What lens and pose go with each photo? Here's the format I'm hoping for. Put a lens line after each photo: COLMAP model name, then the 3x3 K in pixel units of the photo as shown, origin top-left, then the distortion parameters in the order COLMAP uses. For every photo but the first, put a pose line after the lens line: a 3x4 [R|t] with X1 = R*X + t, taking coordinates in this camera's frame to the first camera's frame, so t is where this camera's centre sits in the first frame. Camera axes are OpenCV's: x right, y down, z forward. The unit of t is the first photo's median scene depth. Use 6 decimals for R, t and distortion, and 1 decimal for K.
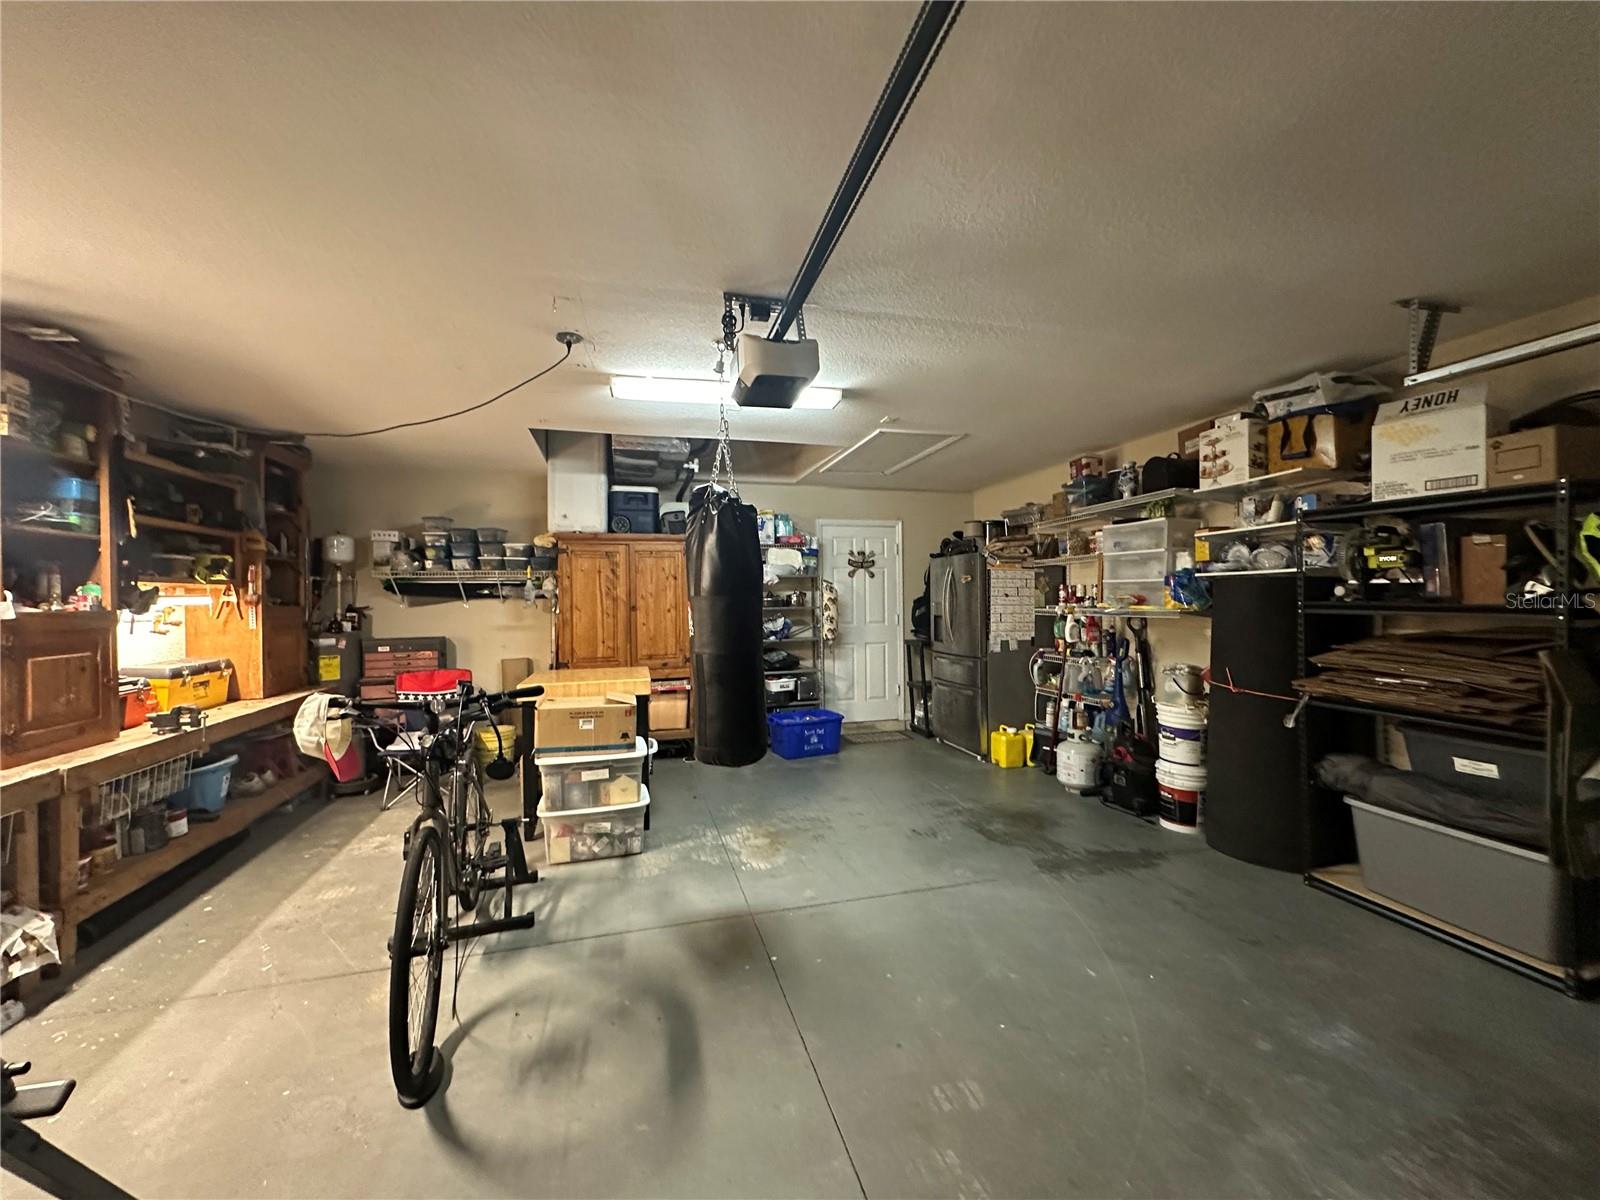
lens RADIAL K [[637.4, 0, 797.6], [0, 637.4, 599.8], [0, 0, 1]] dist [-0.006553, 0.001006]
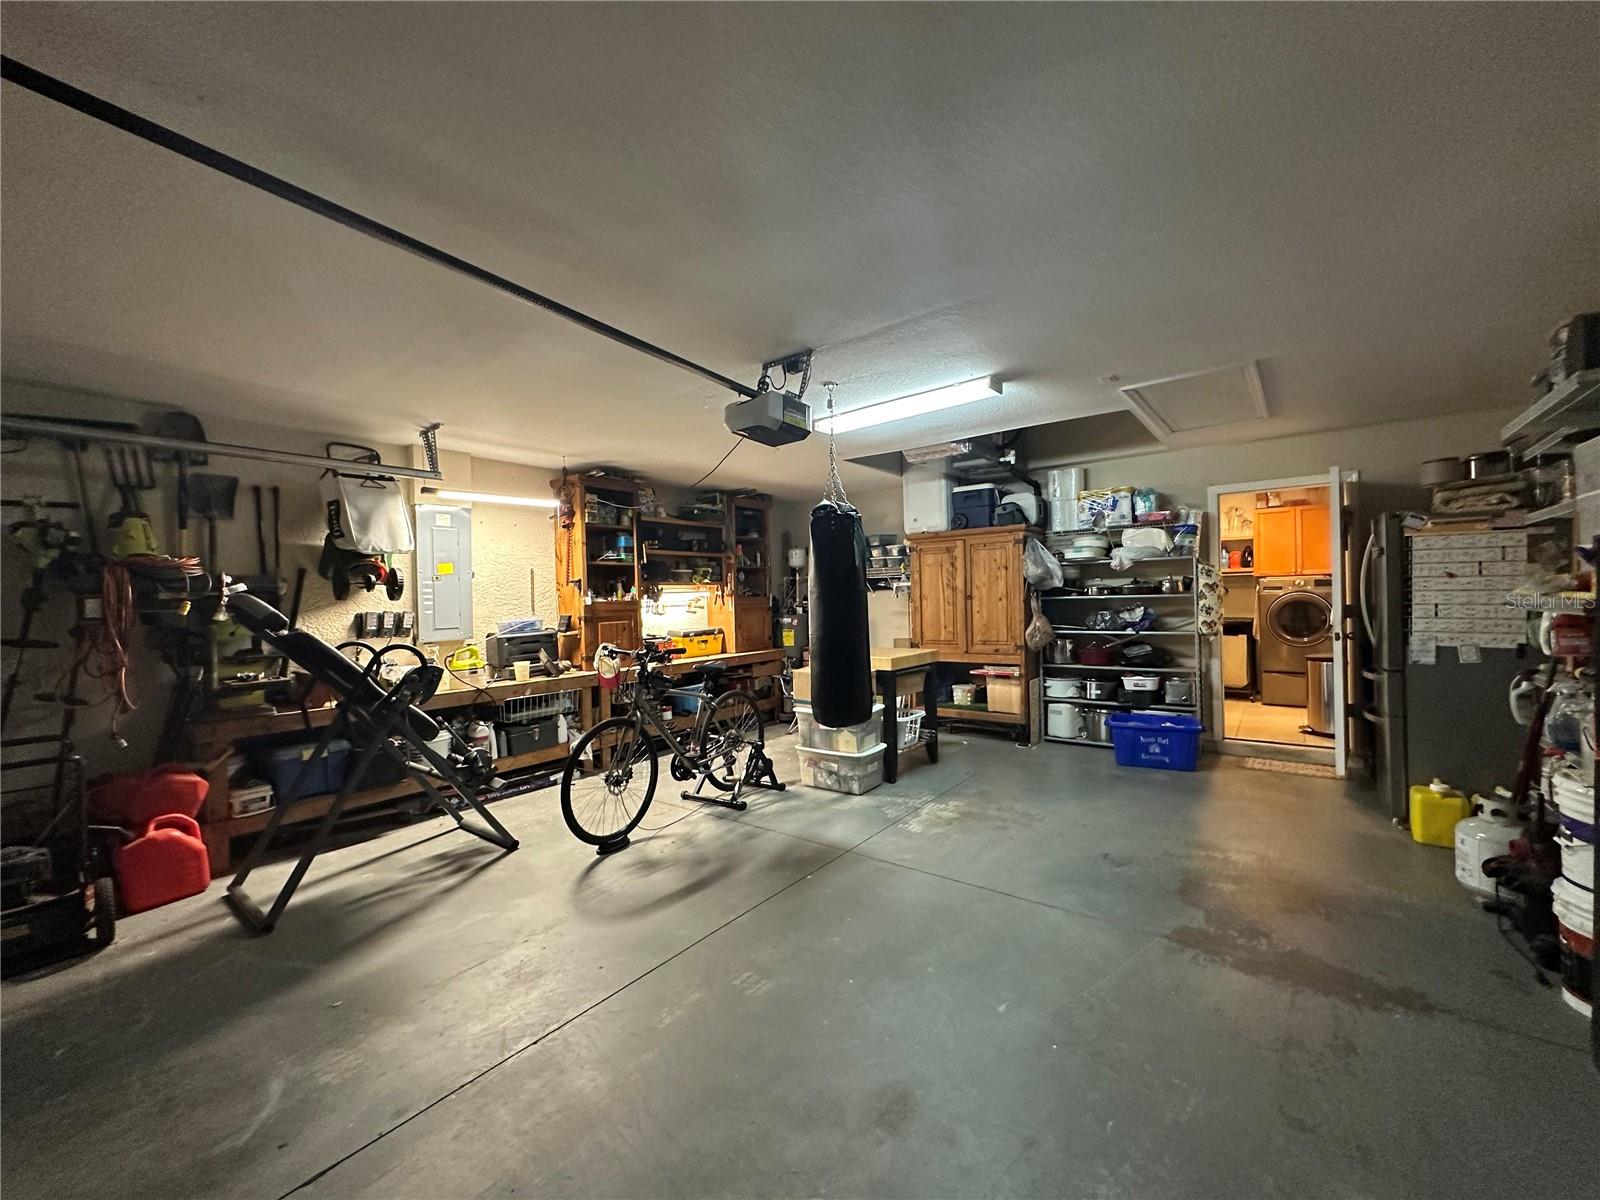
lens RADIAL K [[637.4, 0, 797.5], [0, 637.4, 600.6], [0, 0, 1]] dist [-0.006553, 0.001006]
pose [[0.596698, 0.001677, -0.802464, 0.623915], [0.016605, 0.999758, 0.014436, -0.002491], [0.802294, -0.021939, 0.596526, 0.153613]]
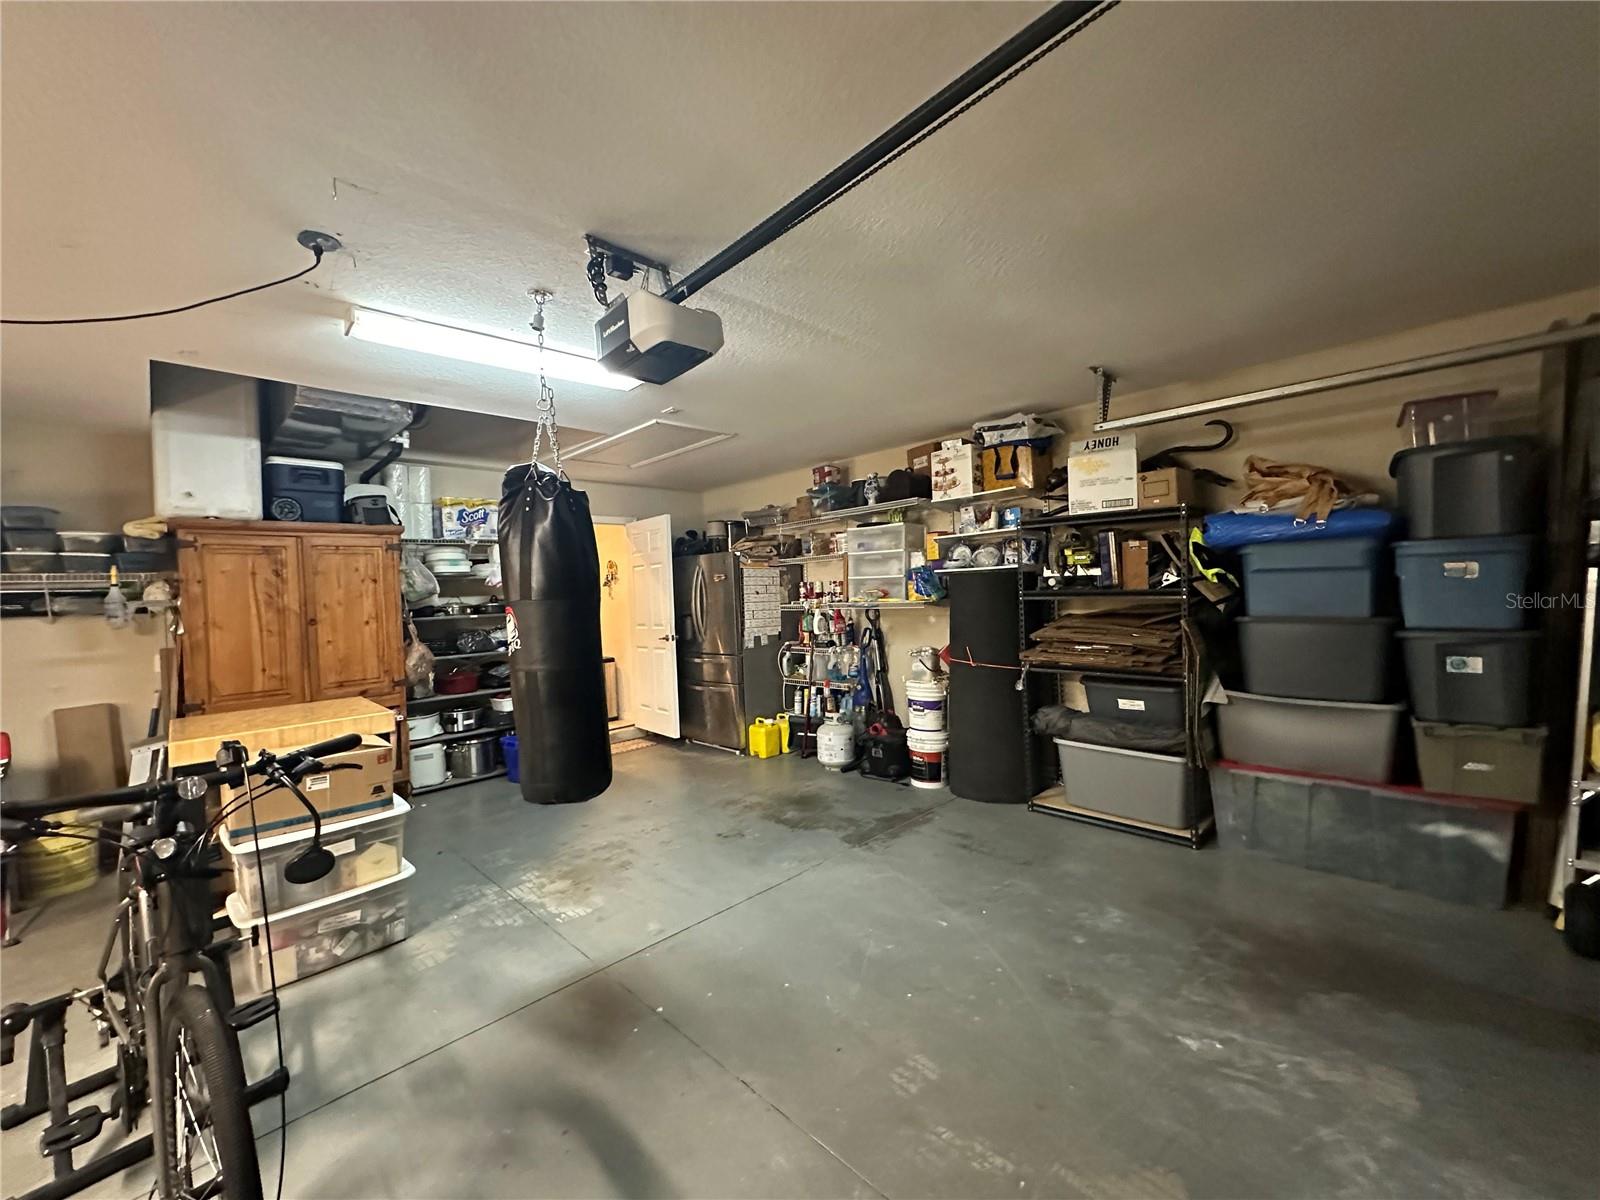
lens RADIAL K [[637.4, 0, 798.3], [0, 637.4, 599.9], [0, 0, 1]] dist [-0.006553, 0.001006]
pose [[0.865201, -0.029330, 0.500567, -0.190447], [0.029787, 0.999531, 0.007082, -0.001253], [-0.500540, 0.008783, 0.865669, 0.090645]]
